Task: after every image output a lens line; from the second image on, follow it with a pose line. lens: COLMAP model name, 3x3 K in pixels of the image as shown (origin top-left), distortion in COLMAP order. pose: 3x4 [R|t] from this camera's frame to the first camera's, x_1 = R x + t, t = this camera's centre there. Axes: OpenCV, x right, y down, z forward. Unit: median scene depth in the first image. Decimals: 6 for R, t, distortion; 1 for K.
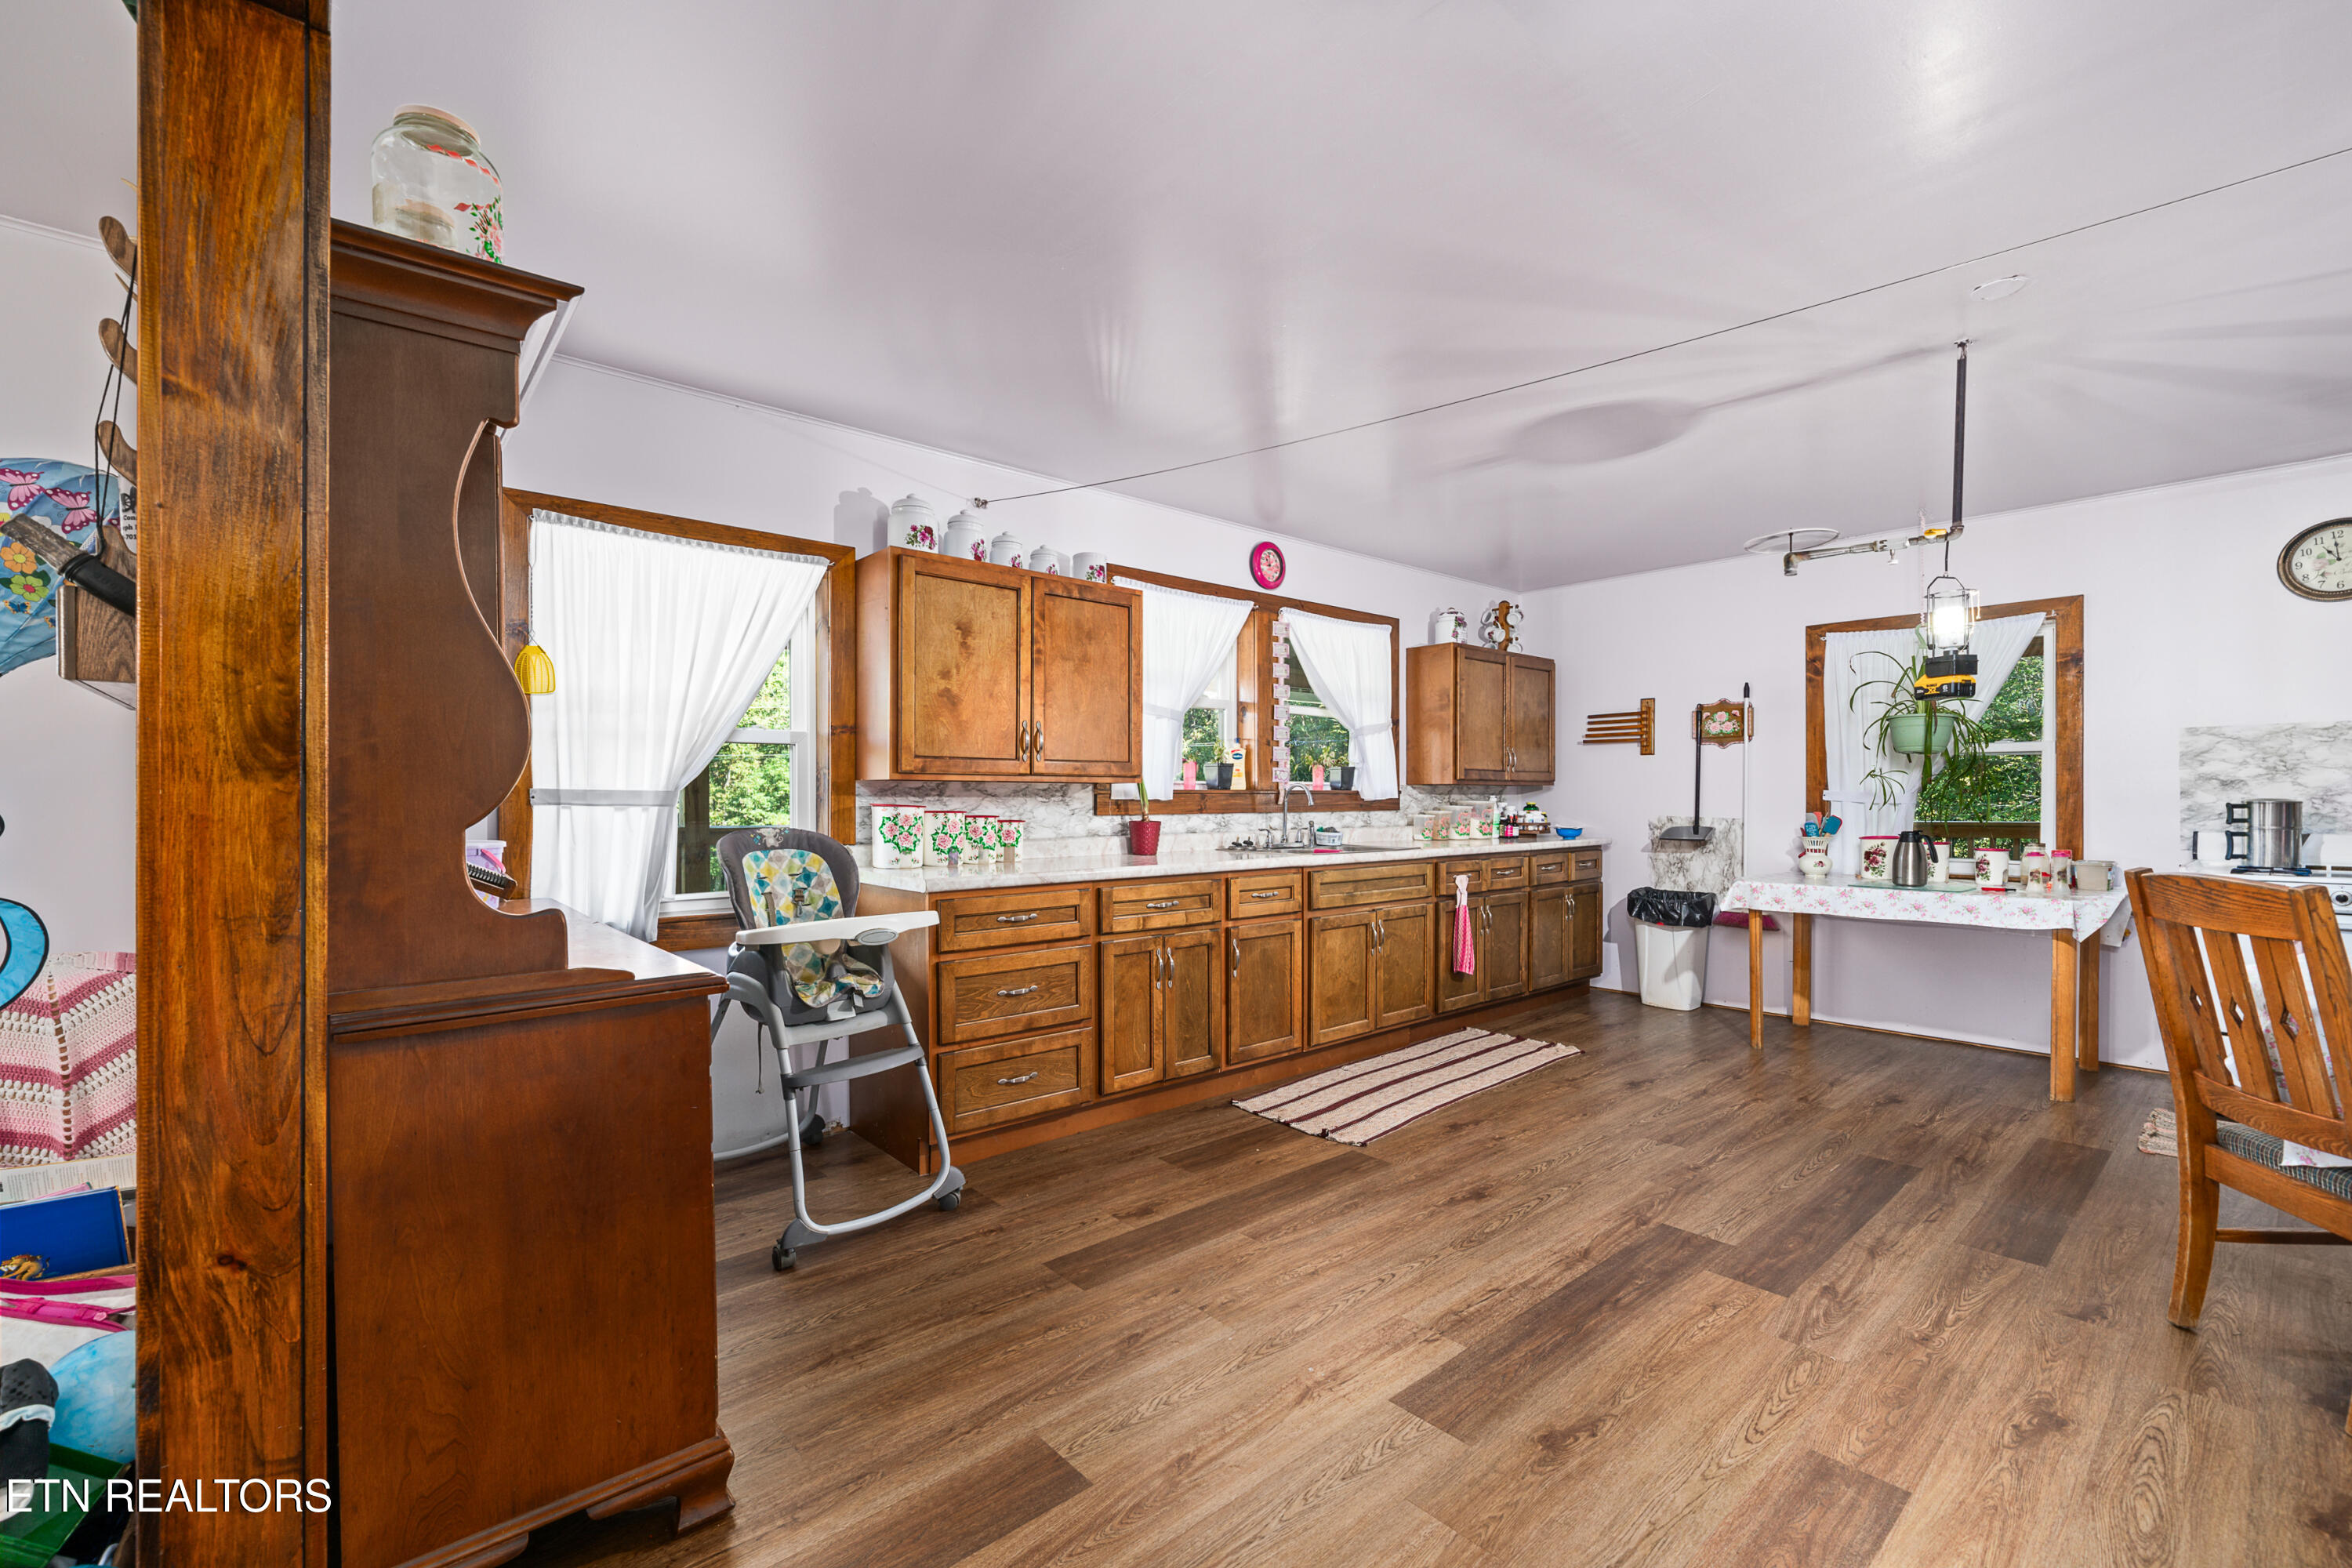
lens RADIAL K [[978.3, 0, 1168.7], [0, 978.3, 807.2], [0, 0, 1]] dist [0.000213, -0.000045]
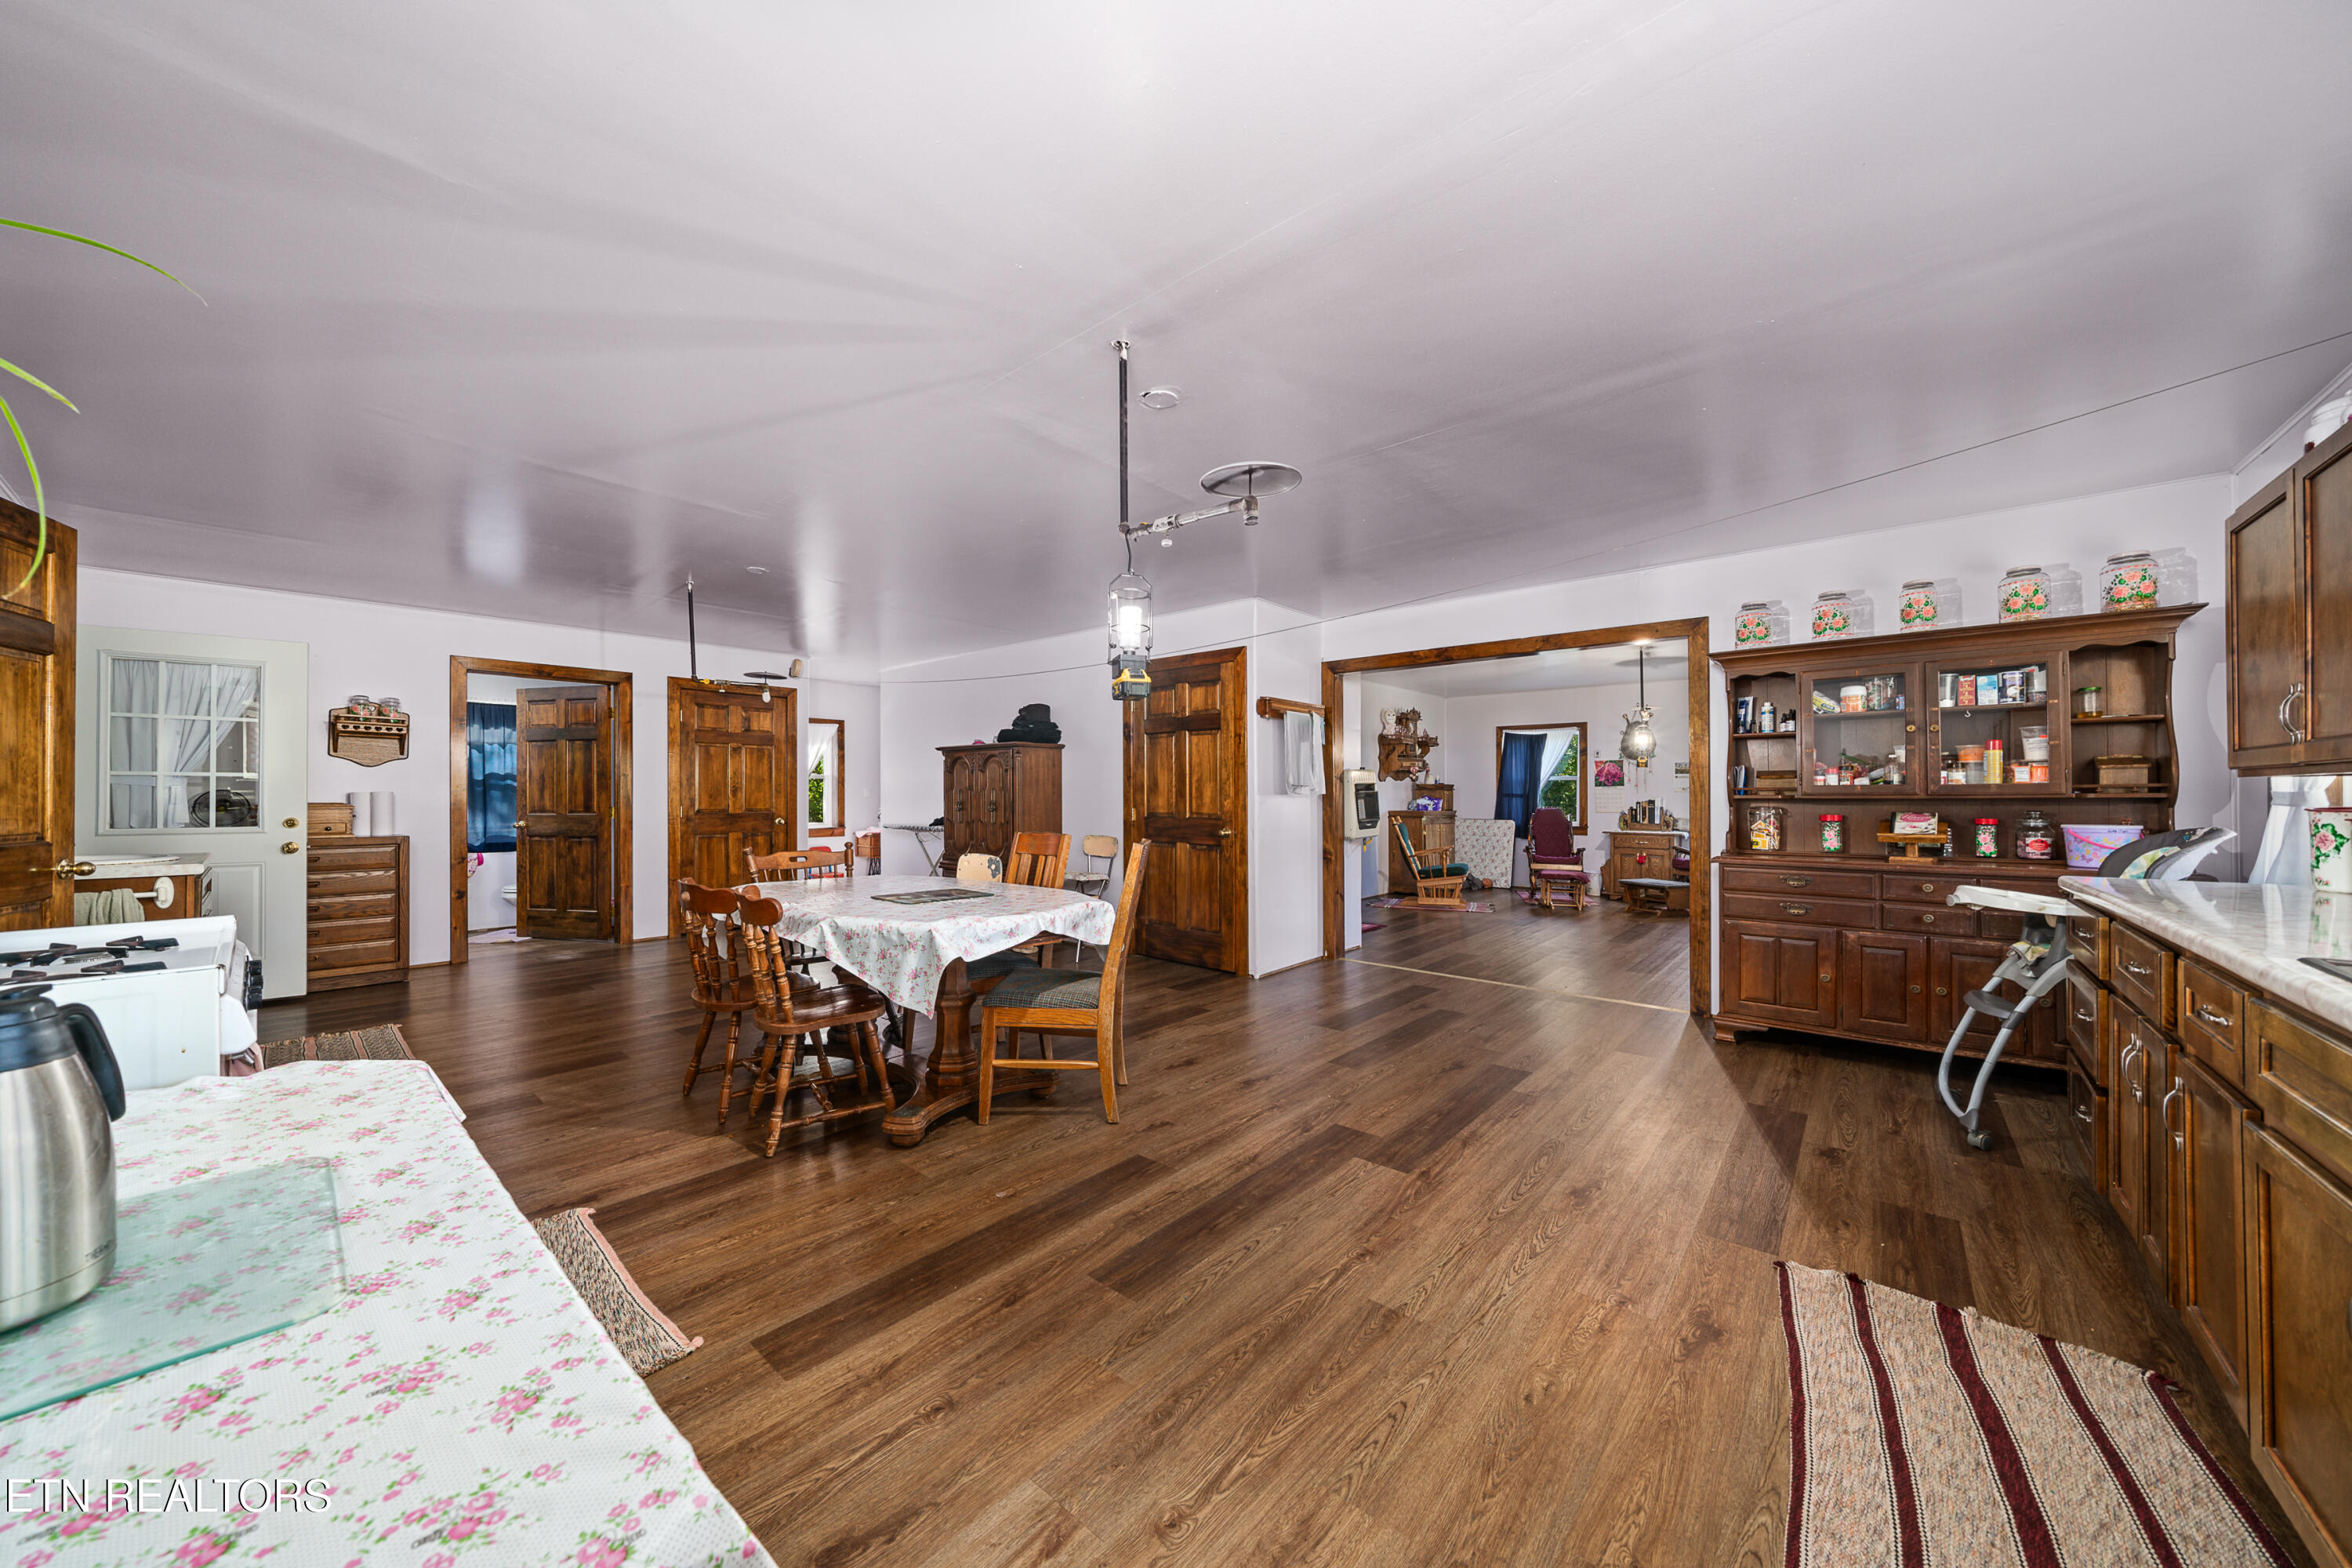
lens RADIAL K [[810.1, 0, 1167.7], [0, 810.1, 788.8], [0, 0, 1]] dist [-0.009447, 0.000287]
pose [[-0.989052, 0.001436, -0.147562, 0.531252], [0.001416, 0.999999, 0.000241, -0.012705], [0.147562, 0.000029, -0.989053, 1.090899]]
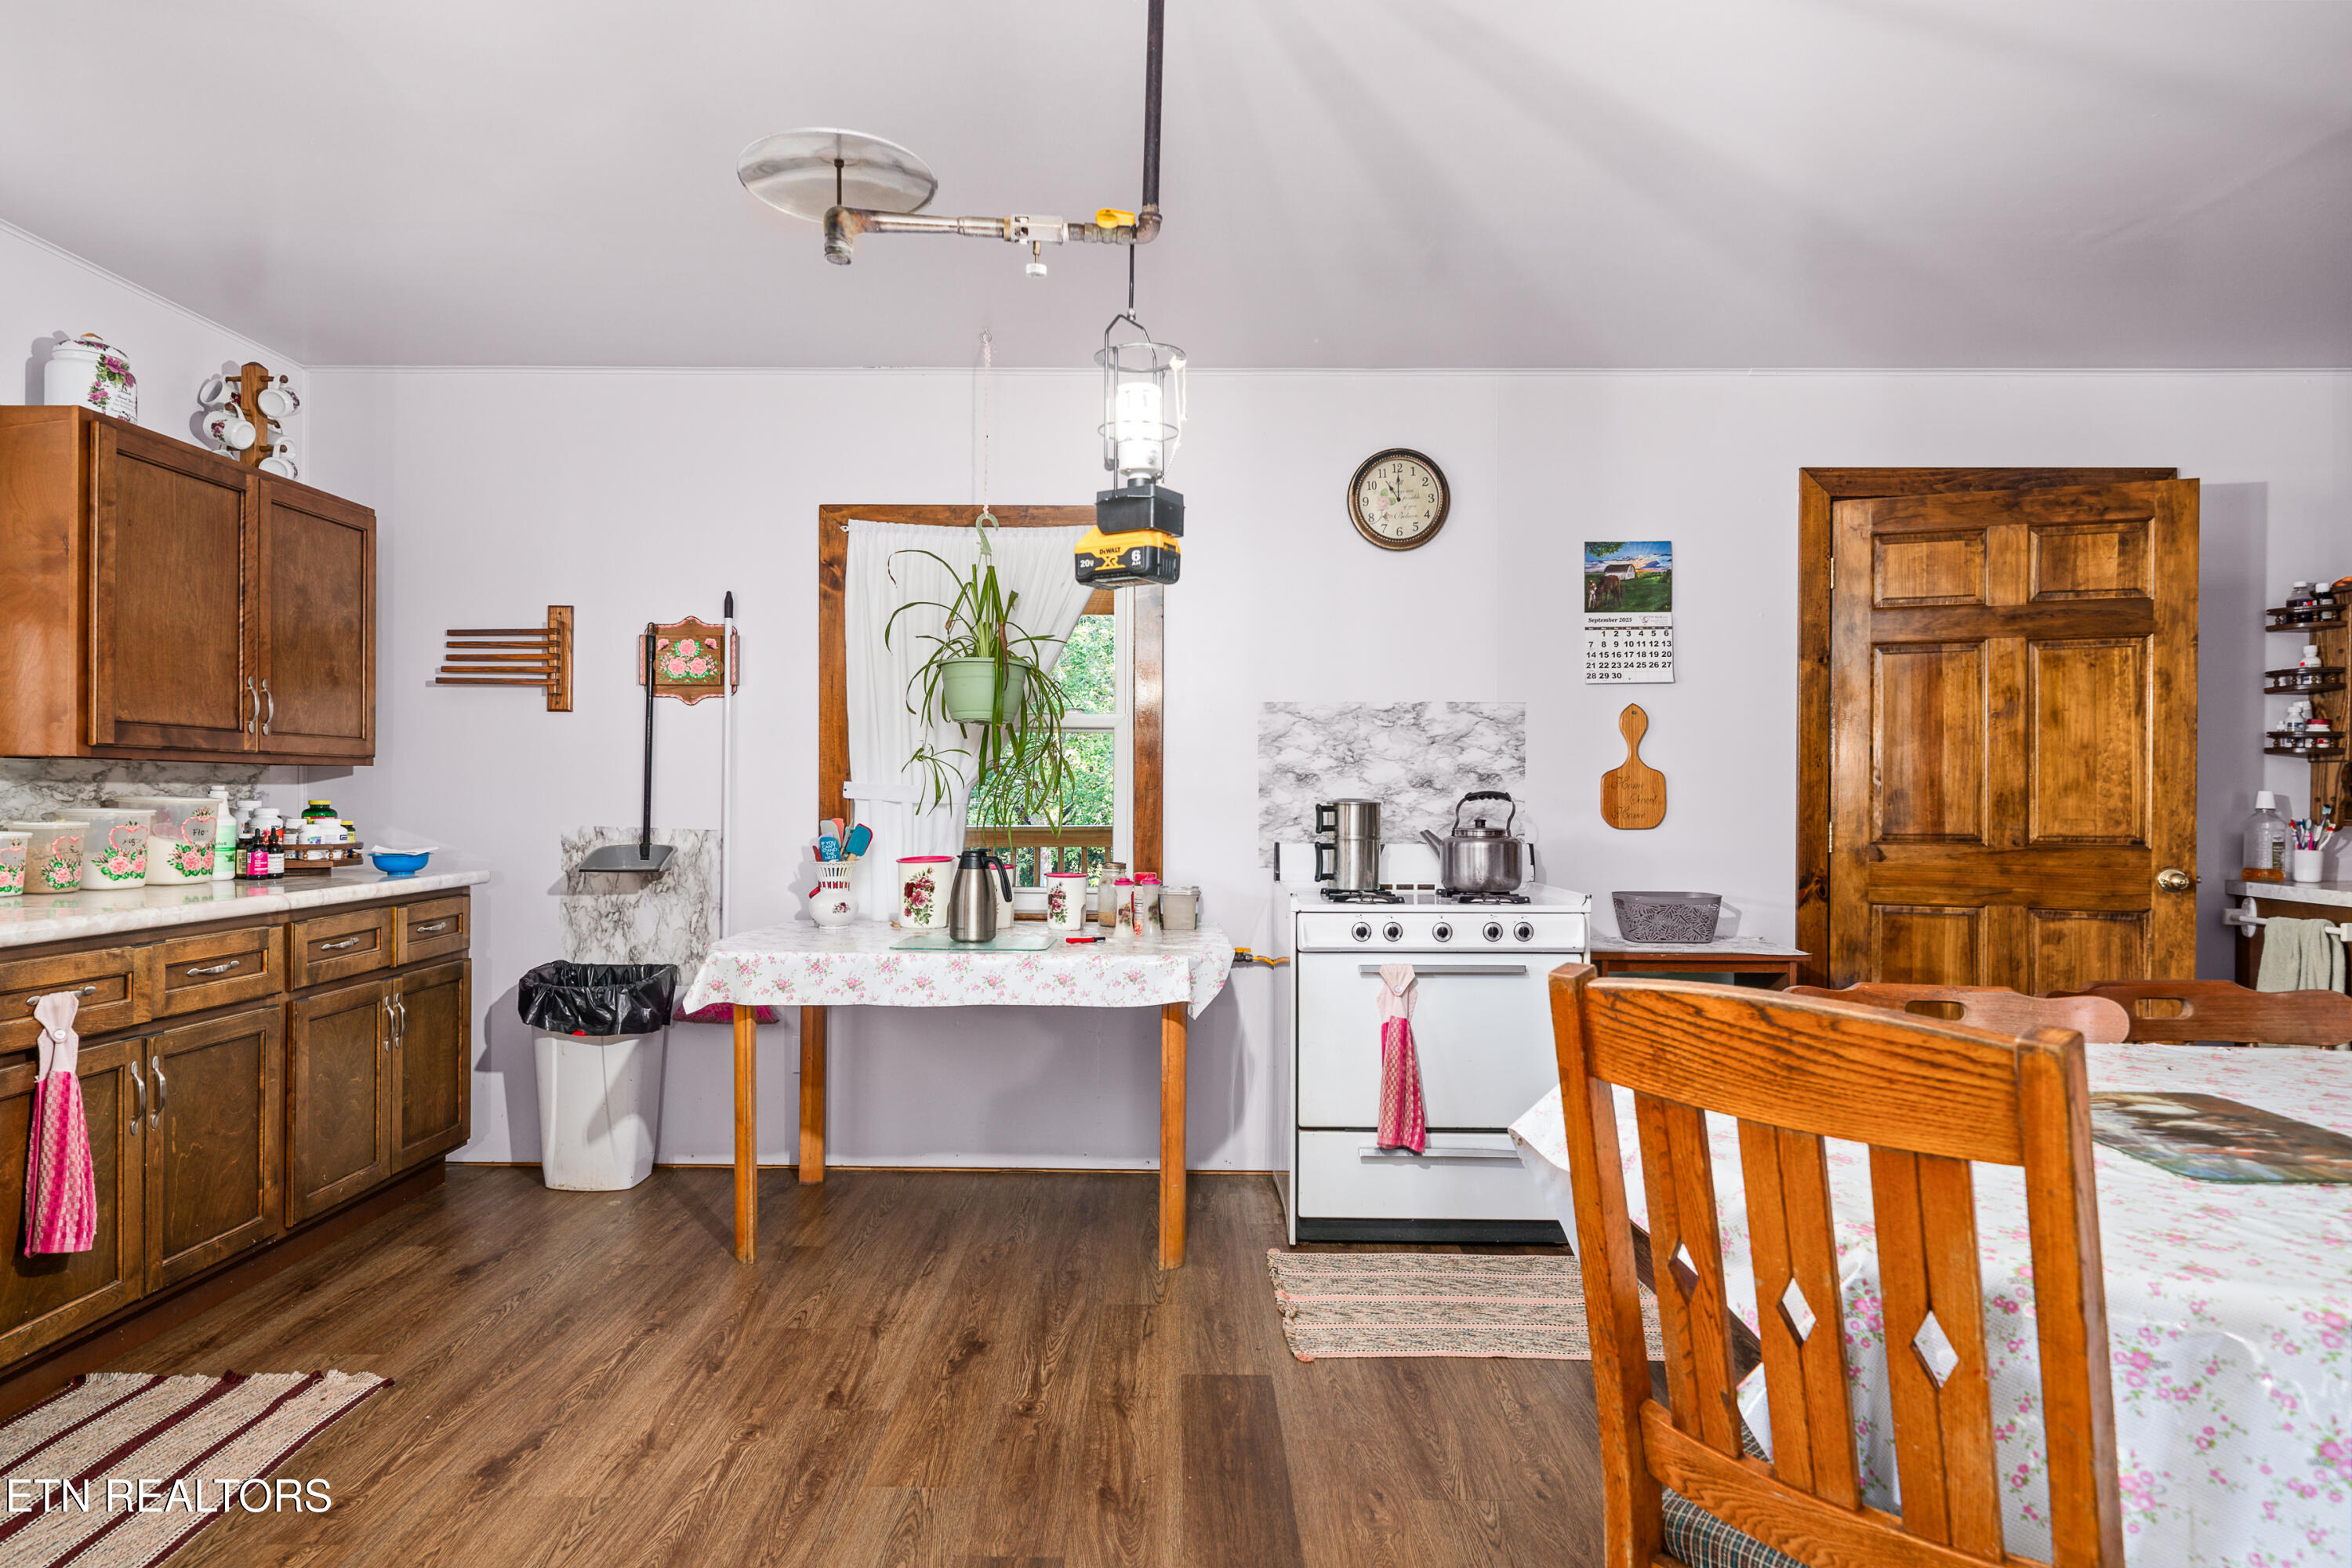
lens RADIAL K [[1360.8, 0, 1159.1], [0, 1360.8, 789.4], [0, 0, 1]] dist [-0.006556, -0.001699]
pose [[0.663211, 0.006751, 0.748402, 0.193666], [0.000727, 0.999953, -0.009665, -0.004762], [-0.748432, 0.006953, 0.663175, 0.337792]]
